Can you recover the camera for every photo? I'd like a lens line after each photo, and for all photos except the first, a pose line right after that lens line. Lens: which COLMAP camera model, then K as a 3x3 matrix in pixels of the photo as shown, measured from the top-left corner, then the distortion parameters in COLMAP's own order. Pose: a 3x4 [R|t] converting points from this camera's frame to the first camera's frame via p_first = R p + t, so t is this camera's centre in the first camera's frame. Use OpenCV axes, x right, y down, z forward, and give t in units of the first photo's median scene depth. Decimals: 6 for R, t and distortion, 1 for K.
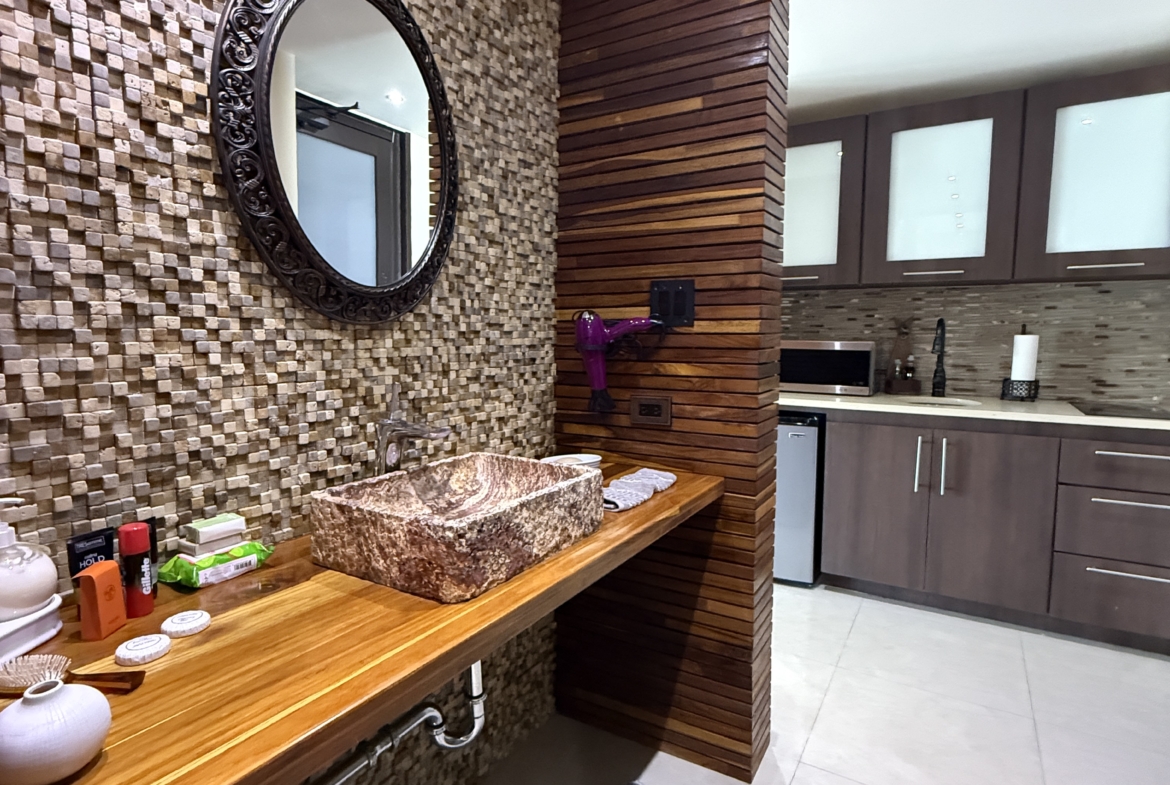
lens RADIAL K [[617.9, 0, 580.9], [0, 617.9, 392.5], [0, 0, 1]] dist [-0.004707, -0.003209]
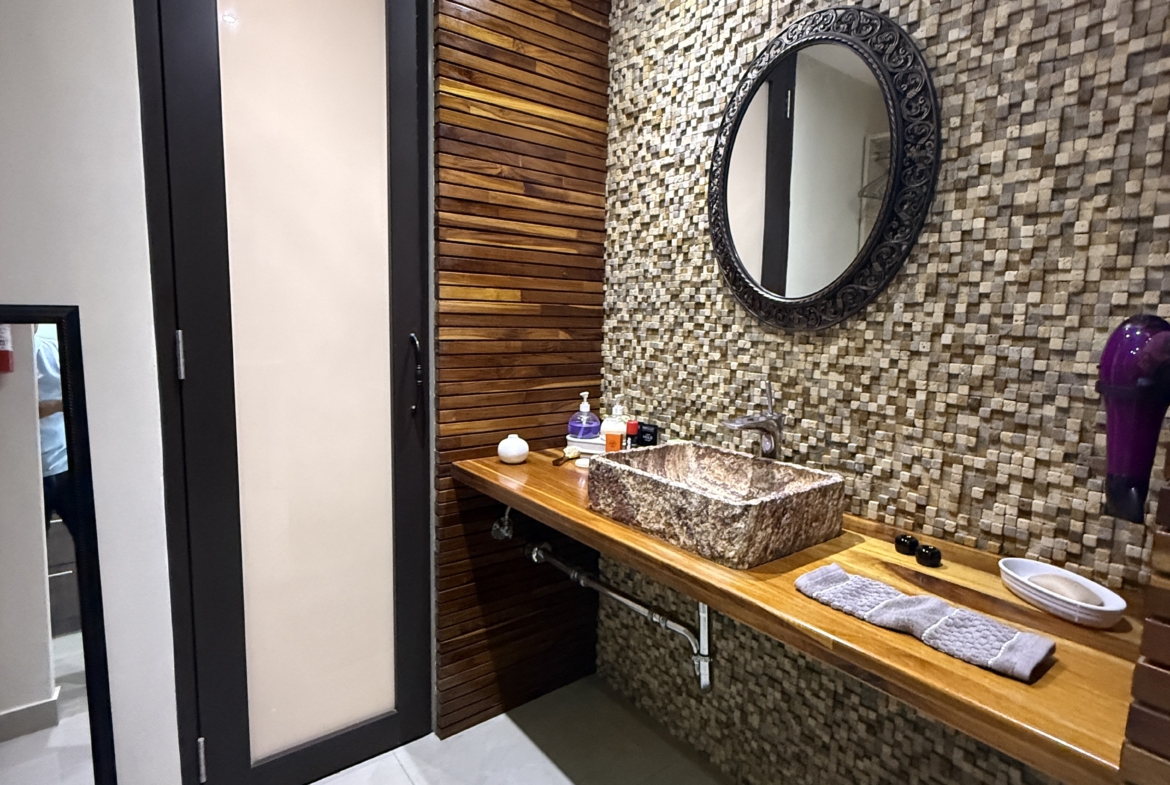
lens RADIAL K [[617.9, 0, 587.0], [0, 617.9, 389.2], [0, 0, 1]] dist [-0.004707, -0.003209]
pose [[-0.352615, 0.104695, -0.929893, 1.209032], [-0.115849, 0.981193, 0.154401, -0.189840], [0.928570, 0.162171, -0.333854, 1.446420]]
